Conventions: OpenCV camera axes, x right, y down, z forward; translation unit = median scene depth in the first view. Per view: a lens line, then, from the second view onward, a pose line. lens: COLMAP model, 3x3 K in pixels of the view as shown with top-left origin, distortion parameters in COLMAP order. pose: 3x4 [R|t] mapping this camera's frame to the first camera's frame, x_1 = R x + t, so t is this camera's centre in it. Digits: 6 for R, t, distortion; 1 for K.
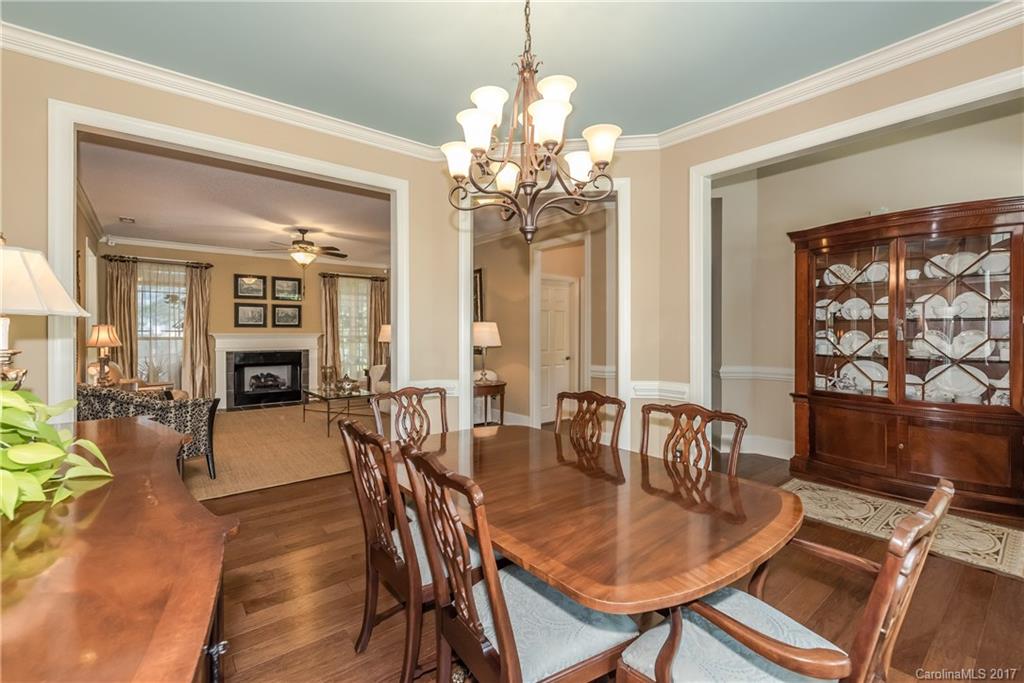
lens RADIAL K [[446.0, 0, 511.3], [0, 446.0, 336.8], [0, 0, 1]] dist [-0.000253, -0.000284]
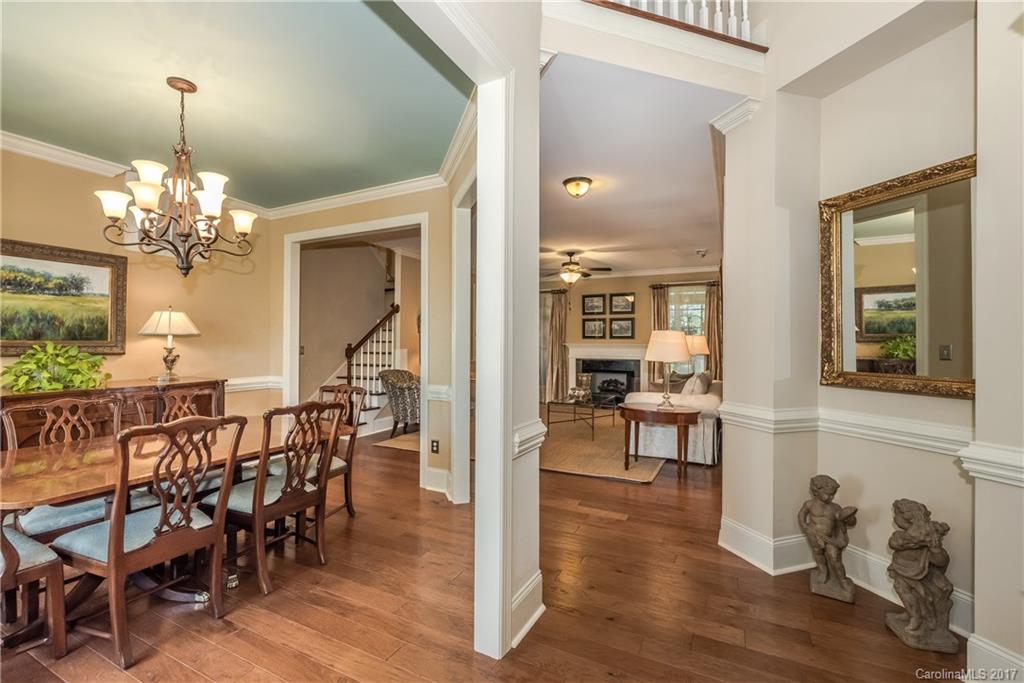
lens RADIAL K [[446.0, 0, 511.3], [0, 446.0, 336.8], [0, 0, 1]] dist [-0.000253, -0.000284]
pose [[0.411199, -0.006933, -0.911519, 0.397349], [-0.017284, 0.999732, -0.015401, -0.004495], [0.911382, 0.022087, 0.410969, 0.315509]]
